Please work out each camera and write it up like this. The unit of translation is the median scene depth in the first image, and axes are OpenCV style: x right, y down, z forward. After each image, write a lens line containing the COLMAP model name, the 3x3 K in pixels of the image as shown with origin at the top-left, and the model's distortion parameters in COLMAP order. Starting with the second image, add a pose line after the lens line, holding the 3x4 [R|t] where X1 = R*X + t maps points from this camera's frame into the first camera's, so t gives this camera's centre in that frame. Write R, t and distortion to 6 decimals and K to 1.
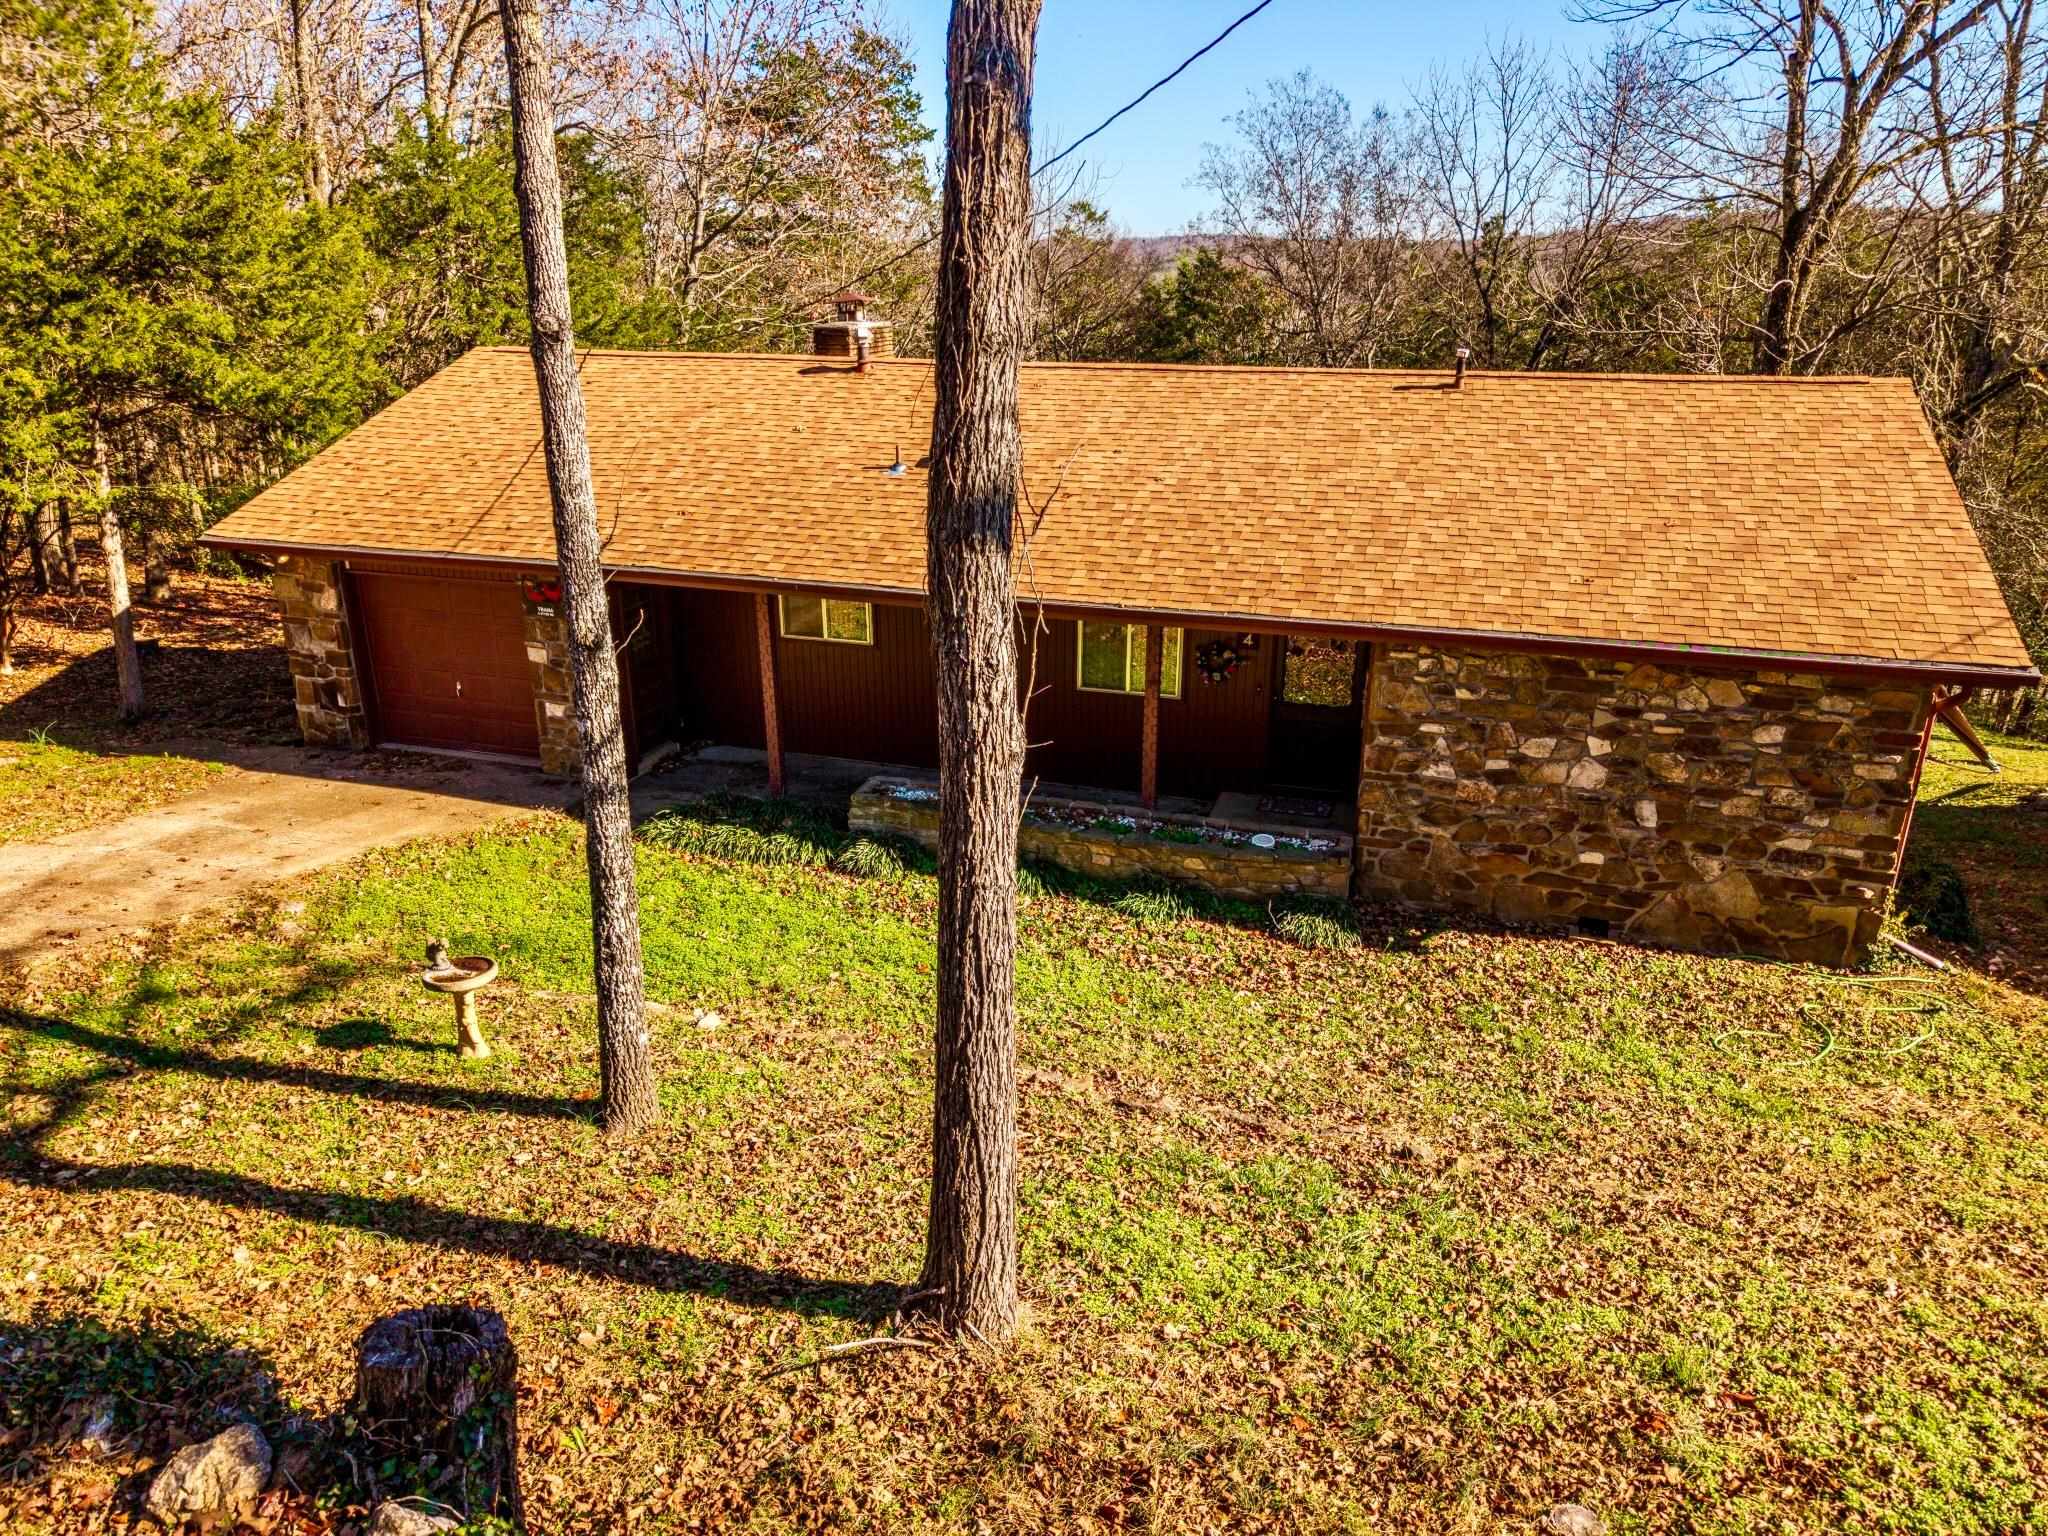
lens RADIAL K [[1413.1, 0, 1023.8], [0, 1413.1, 766.5], [0, 0, 1]] dist [0.001845, 0.000900]
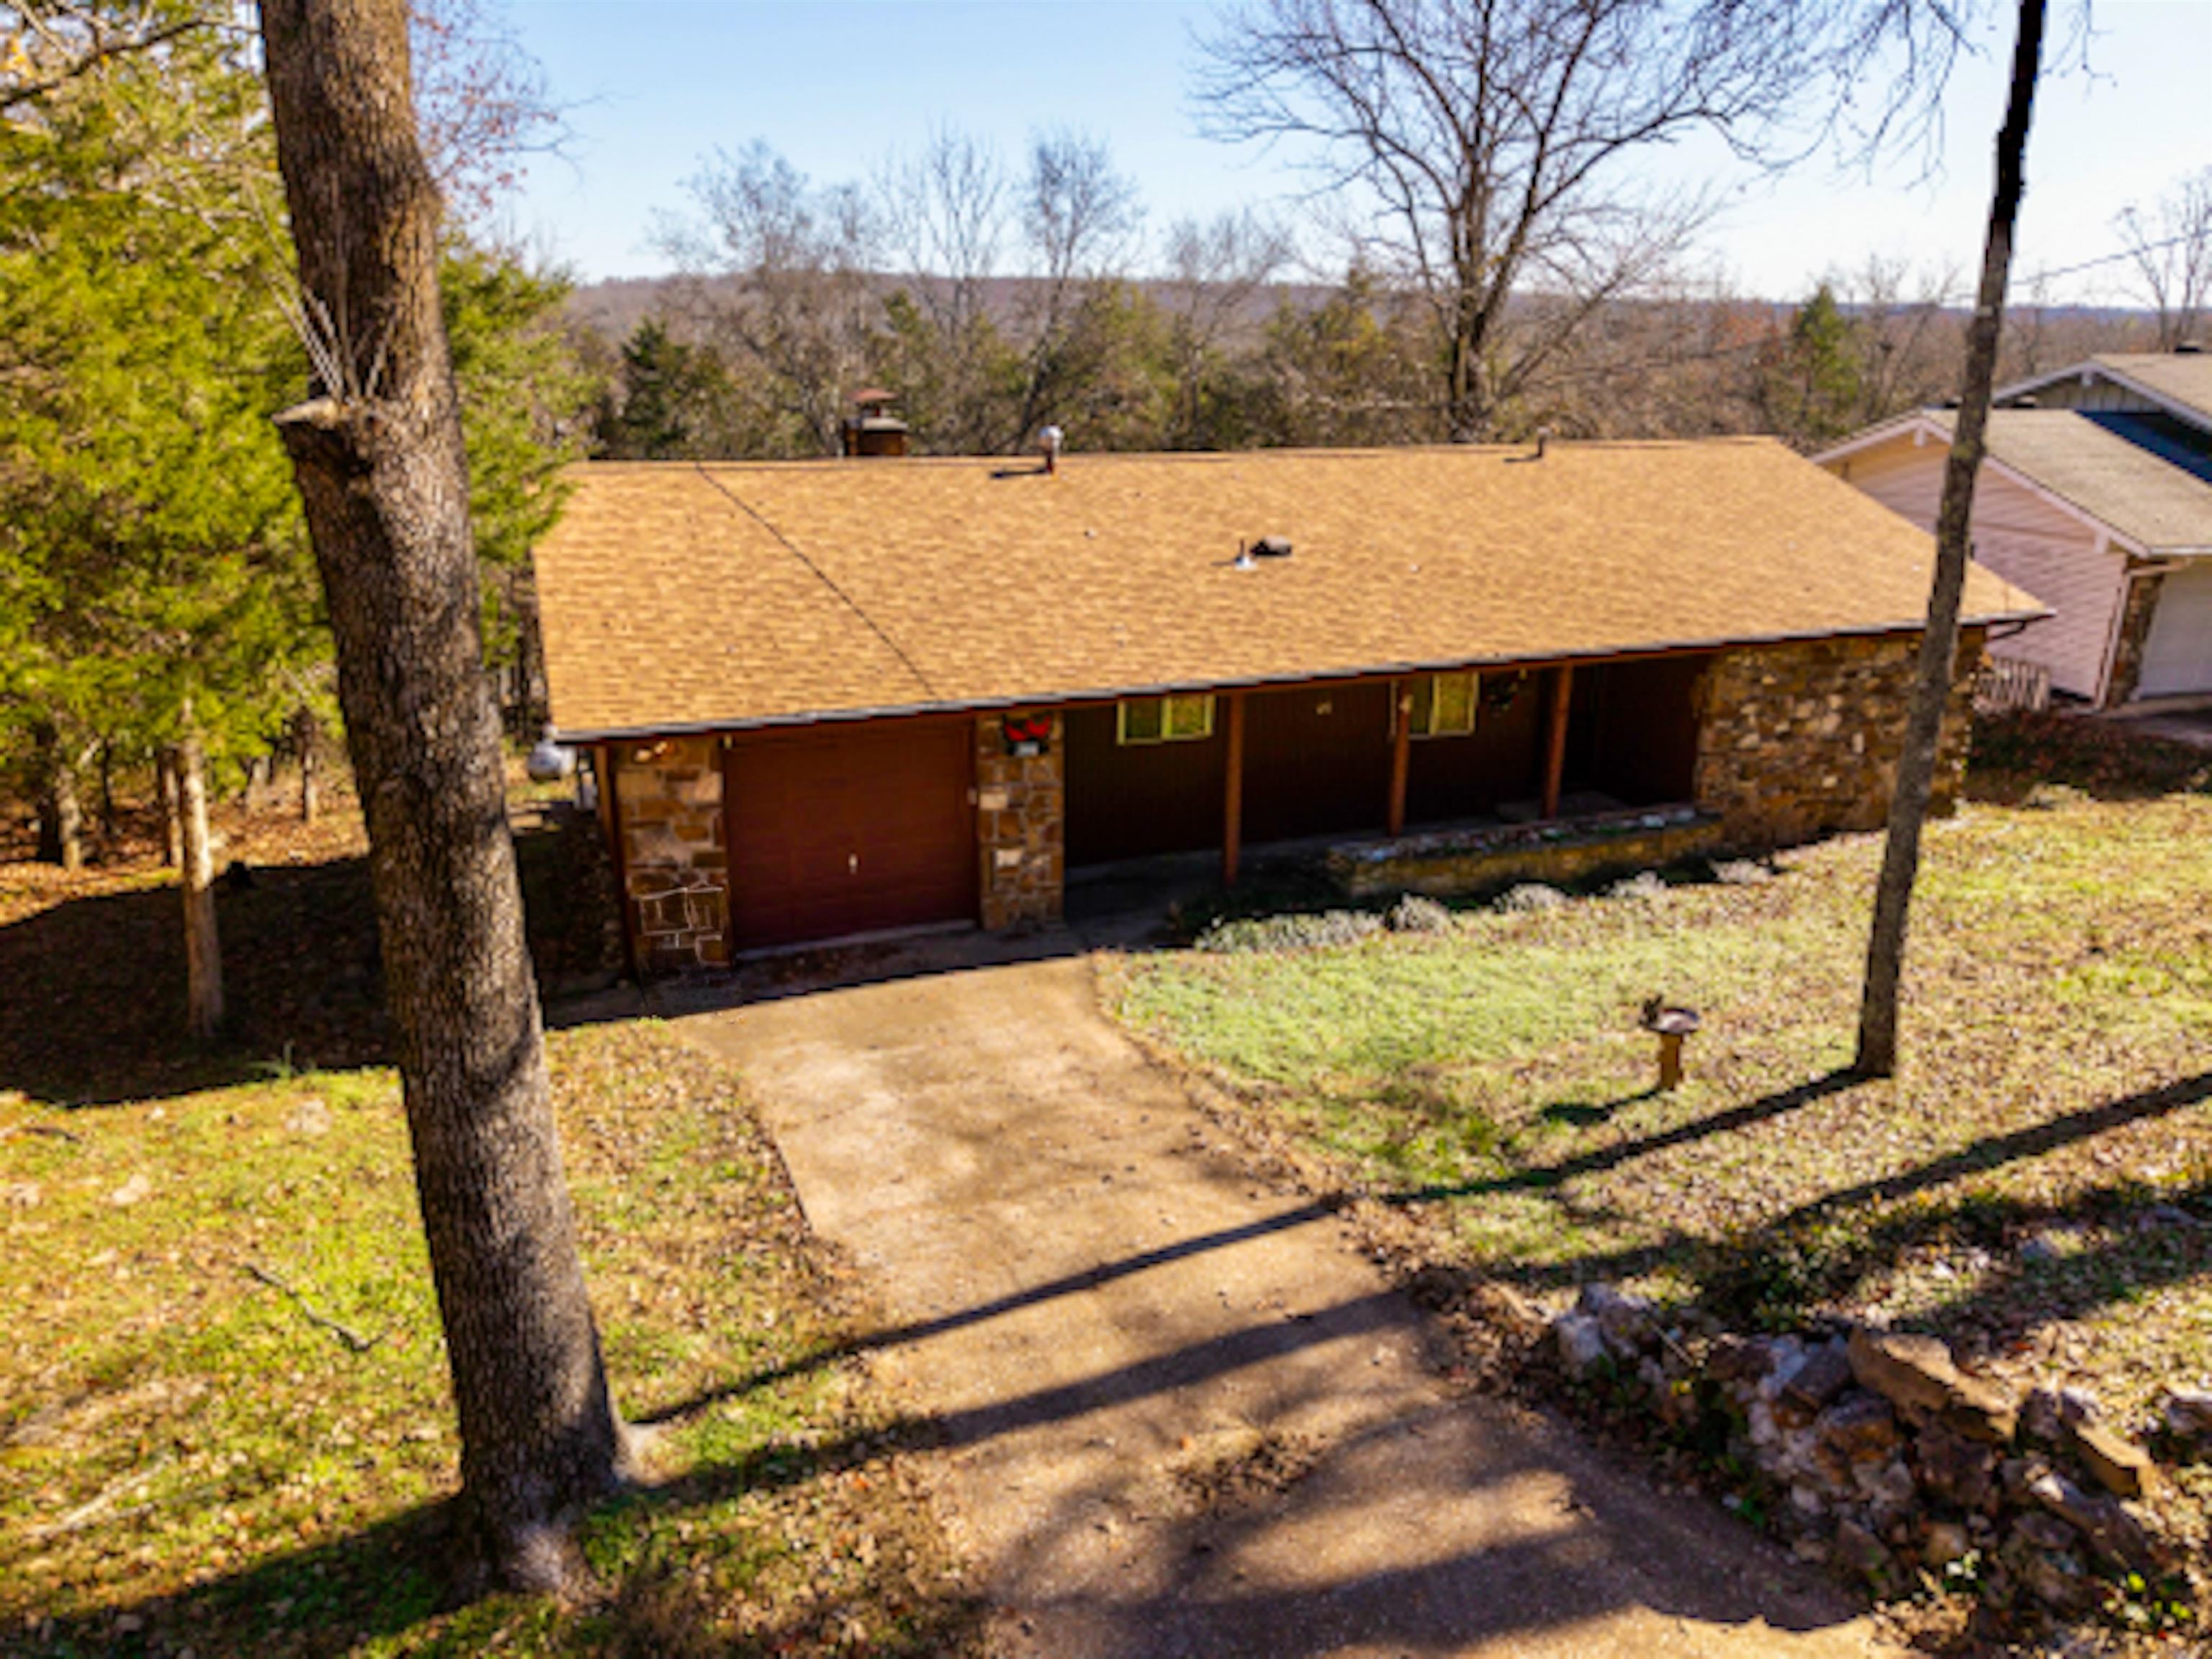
lens RADIAL K [[1526.2, 0, 1104.3], [0, 1526.2, 830.7], [0, 0, 1]] dist [0.001845, 0.000900]
pose [[0.773756, -0.199013, 0.601411, -1.084194], [0.208098, 0.976537, 0.055414, -0.122020], [-0.598328, 0.082275, 0.797016, 0.213592]]
